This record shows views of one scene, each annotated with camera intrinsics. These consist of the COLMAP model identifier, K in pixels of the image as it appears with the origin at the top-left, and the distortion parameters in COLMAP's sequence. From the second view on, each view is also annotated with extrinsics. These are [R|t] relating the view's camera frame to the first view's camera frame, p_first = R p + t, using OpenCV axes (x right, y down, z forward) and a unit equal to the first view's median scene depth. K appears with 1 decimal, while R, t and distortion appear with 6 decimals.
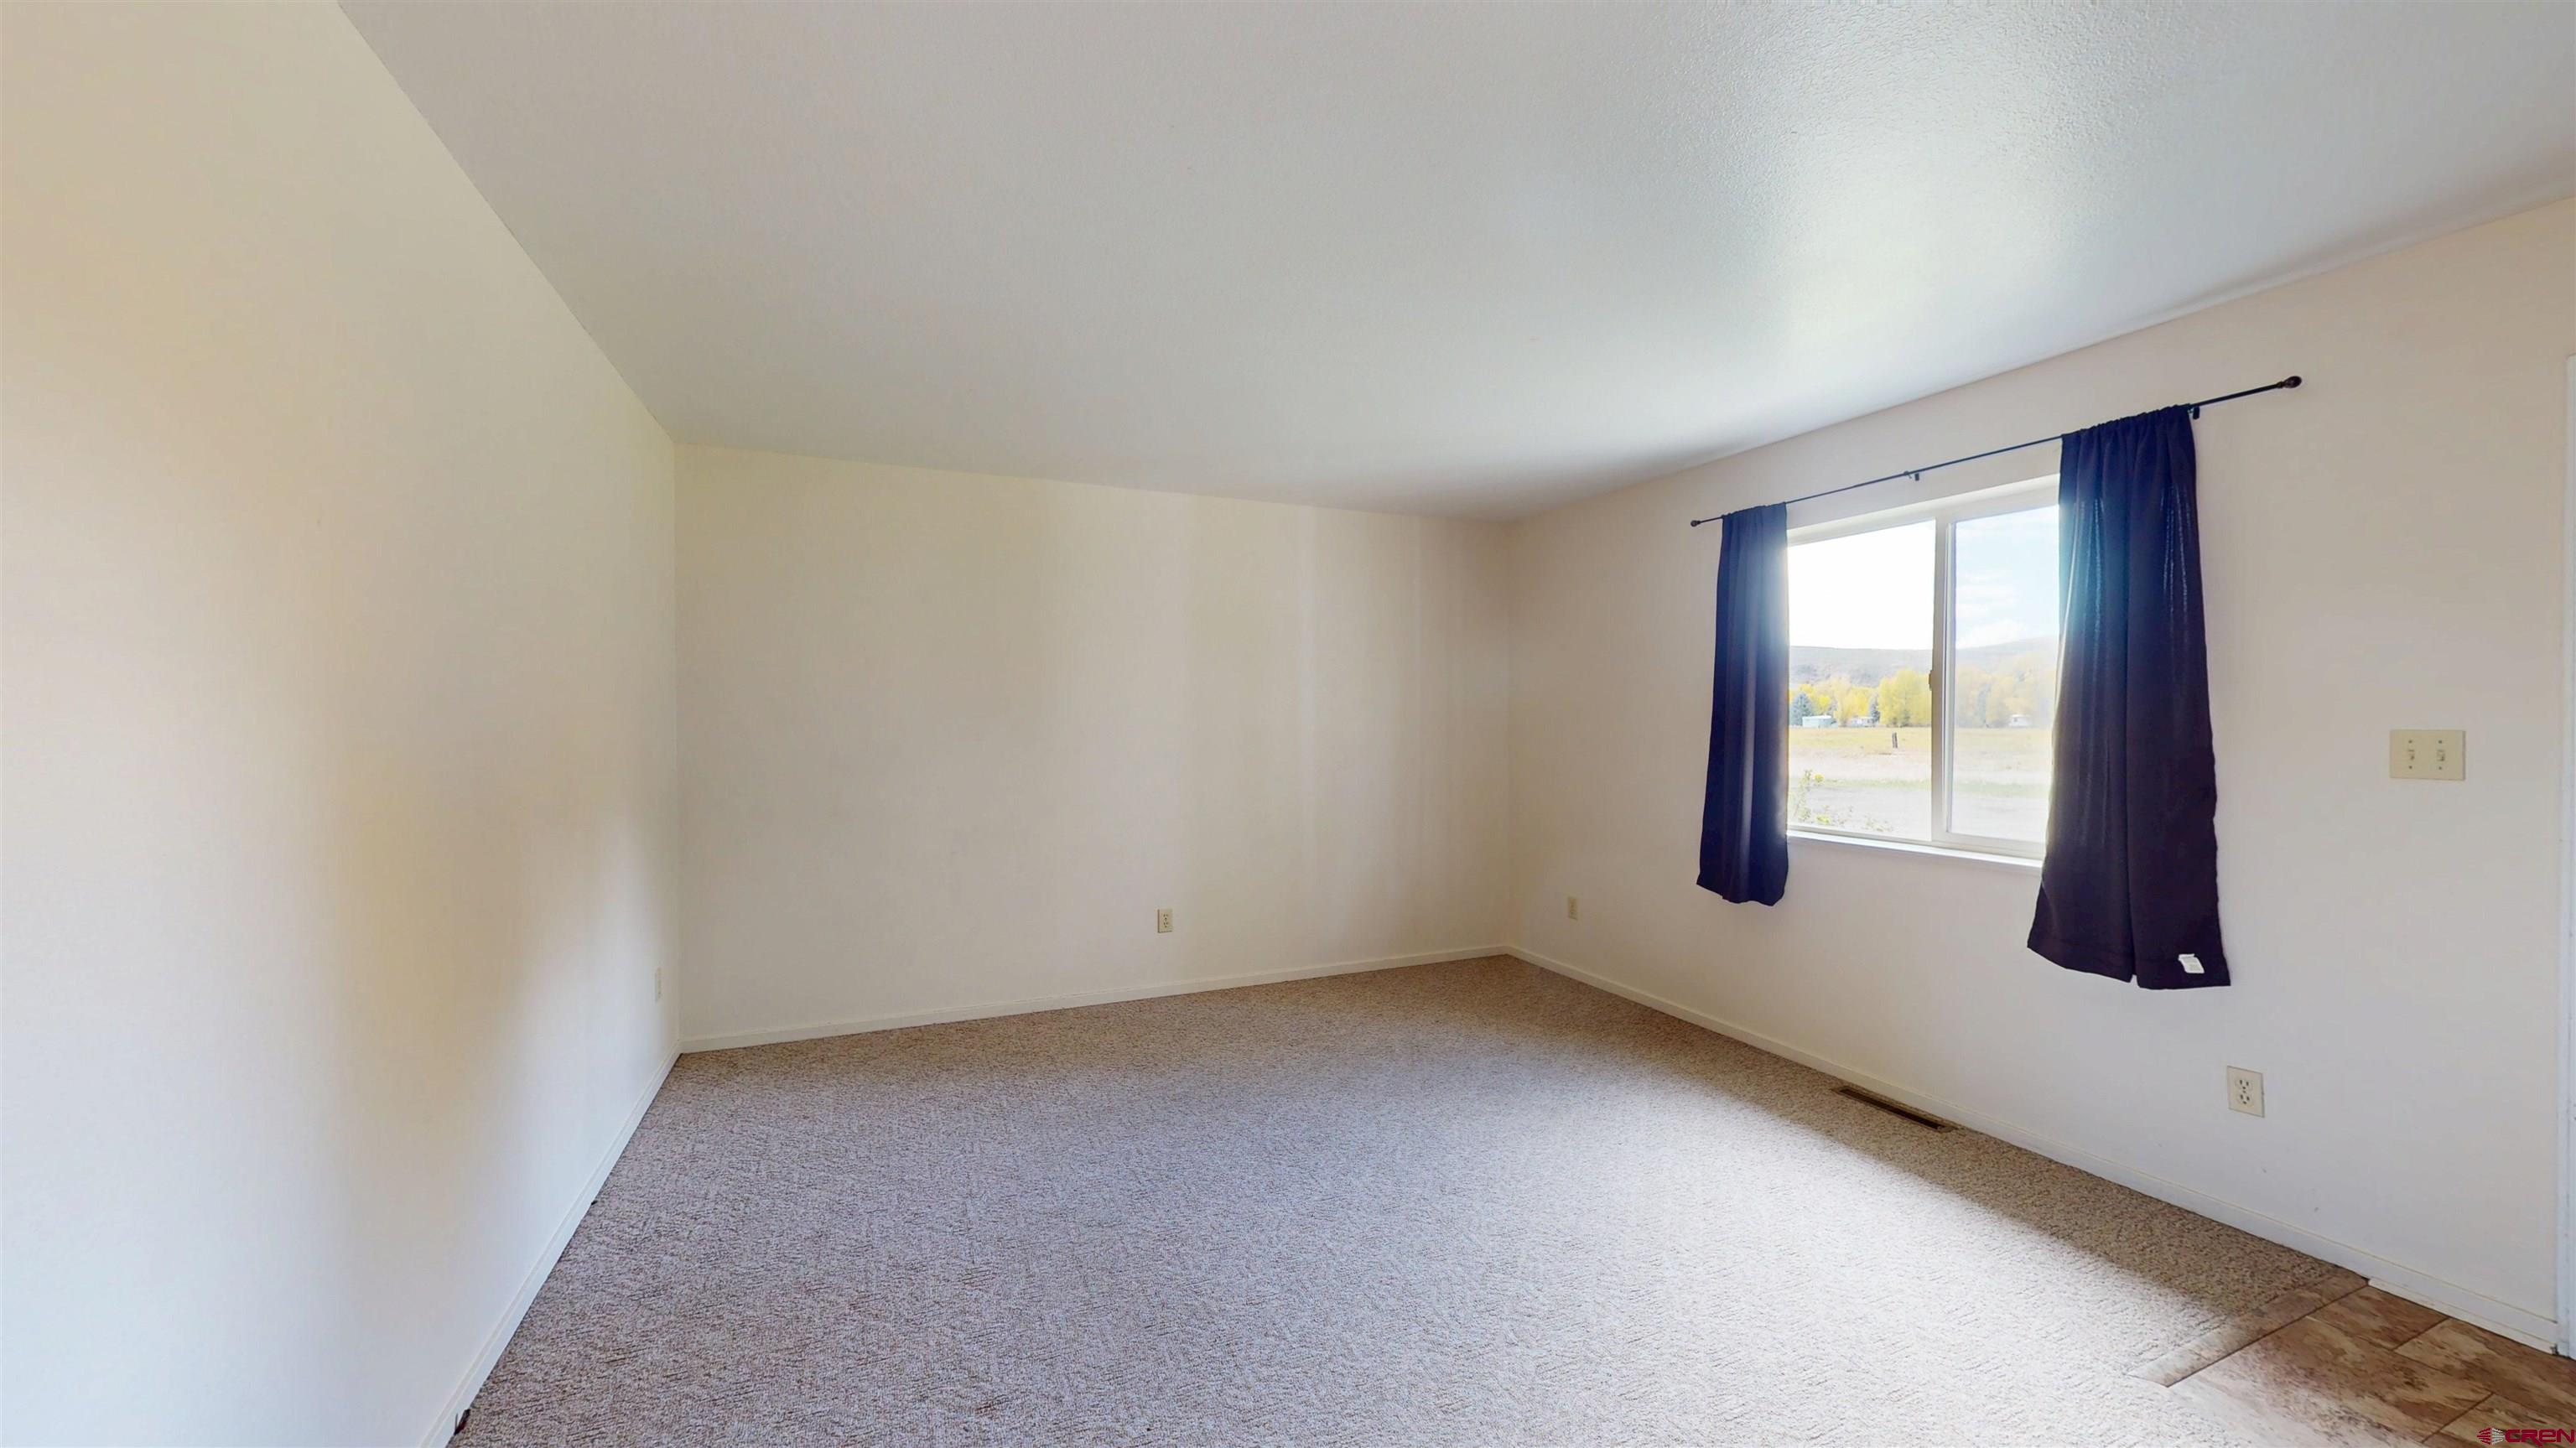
lens RADIAL K [[948.6, 0, 1289.8], [0, 948.6, 727.8], [0, 0, 1]] dist [-0.000123, 0.000190]
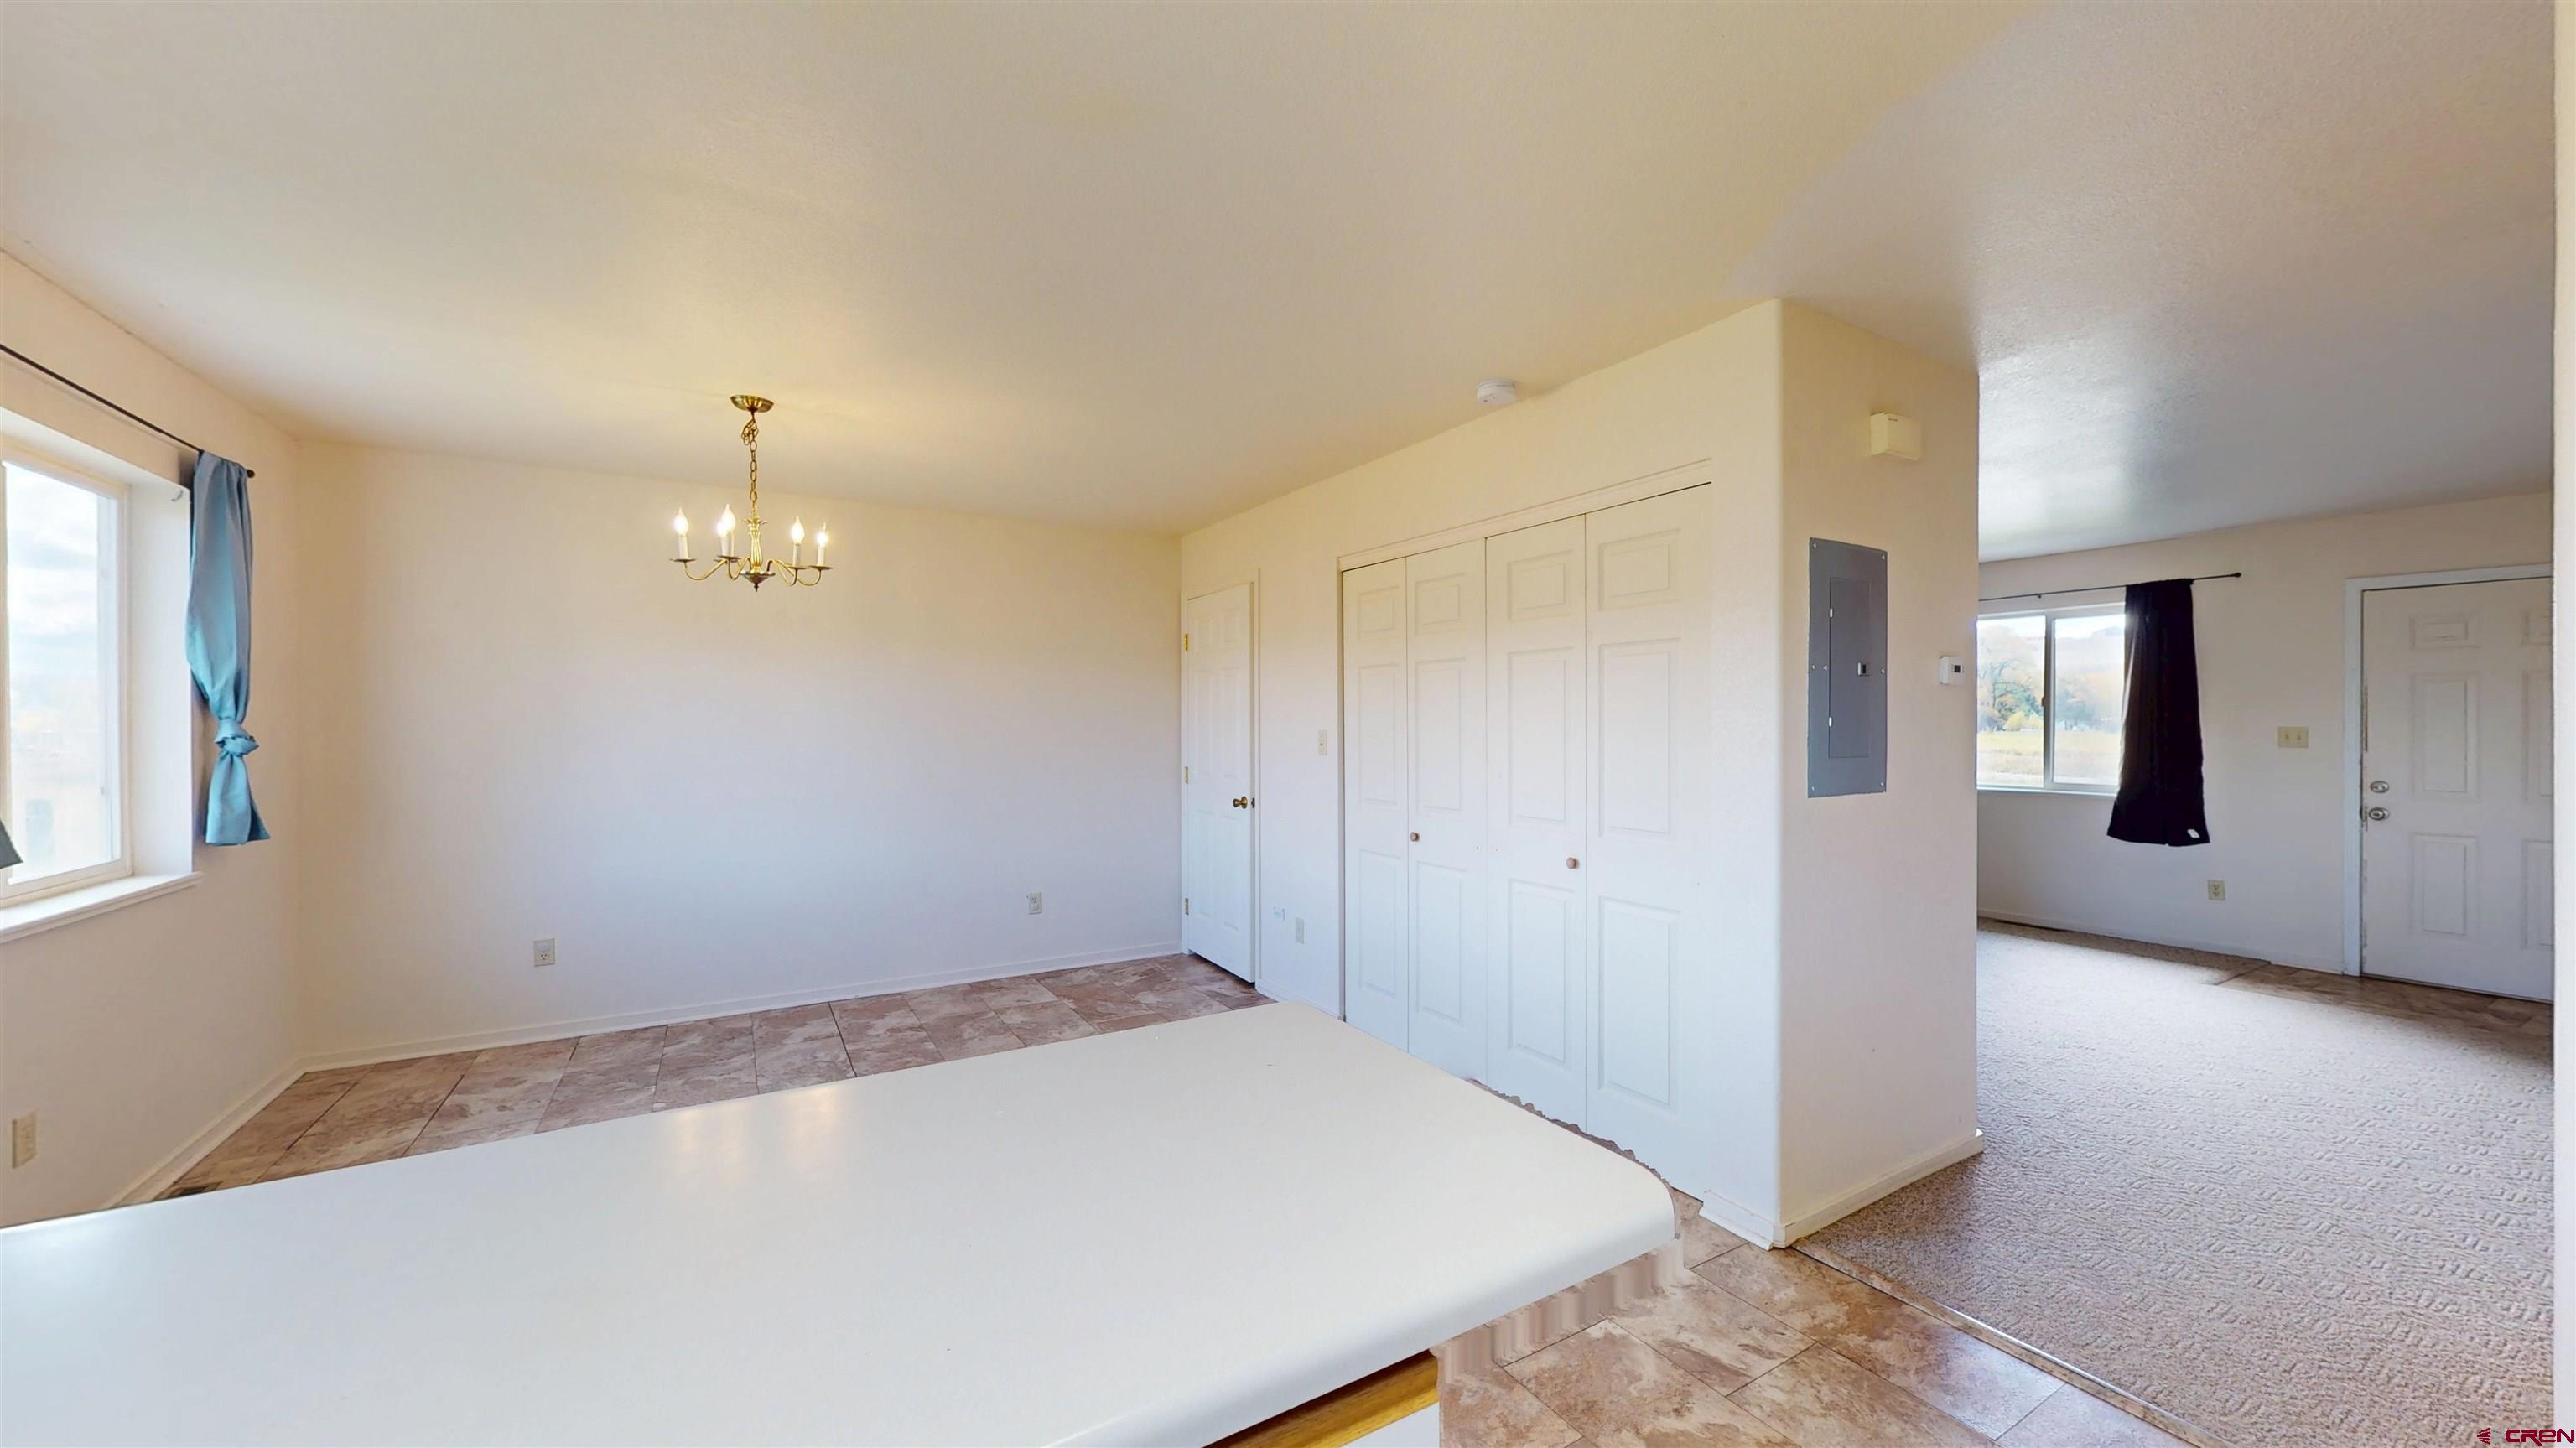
lens RADIAL K [[948.6, 0, 1293.1], [0, 948.6, 726.1], [0, 0, 1]] dist [-0.000123, 0.000190]
pose [[0.990701, -0.000028, 0.136059, -1.404161], [0.000569, 0.999992, -0.003931, 0.007397], [-0.136058, 0.003971, 0.990693, -0.887730]]
